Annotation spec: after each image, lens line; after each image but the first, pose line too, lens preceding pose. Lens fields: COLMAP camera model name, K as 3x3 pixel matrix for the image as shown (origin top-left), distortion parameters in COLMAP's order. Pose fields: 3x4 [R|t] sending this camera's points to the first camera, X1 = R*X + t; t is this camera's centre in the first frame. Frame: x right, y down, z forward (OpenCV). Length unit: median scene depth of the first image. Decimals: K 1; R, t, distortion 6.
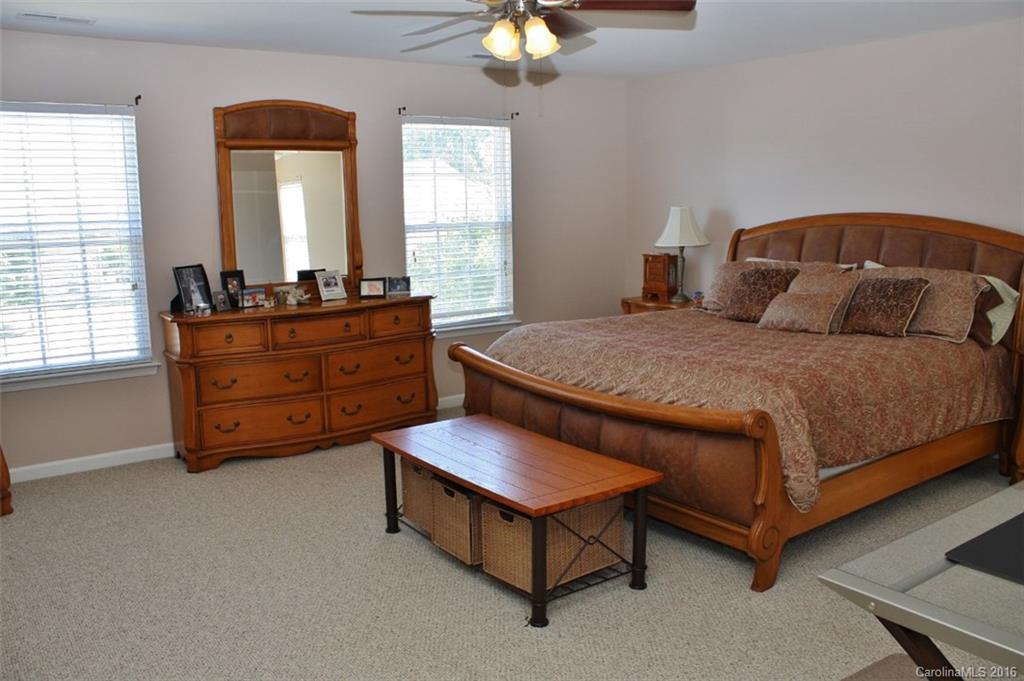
lens RADIAL K [[876.0, 0, 512.0], [0, 876.0, 340.5], [0, 0, 1]] dist [-0.070095, 0.003125]
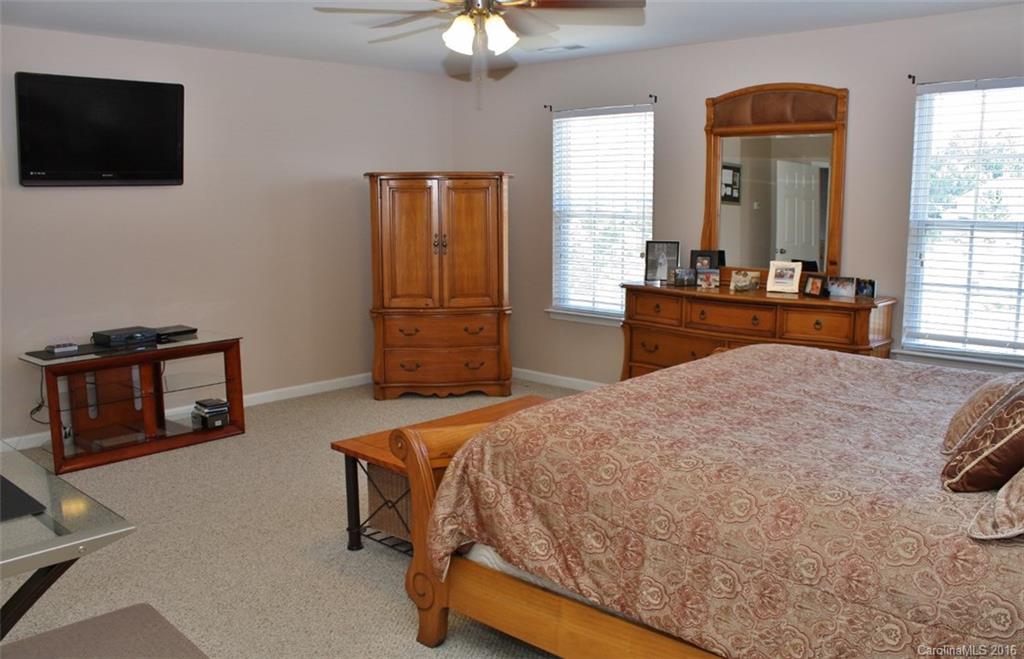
lens RADIAL K [[904.4, 0, 512.0], [0, 904.4, 329.5], [0, 0, 1]] dist [-0.009082, -0.004427]
pose [[0.199298, 0.170850, -0.964930, 0.743001], [-0.158529, 0.977335, 0.140304, -0.106374], [0.967031, 0.125007, 0.221865, 0.545941]]
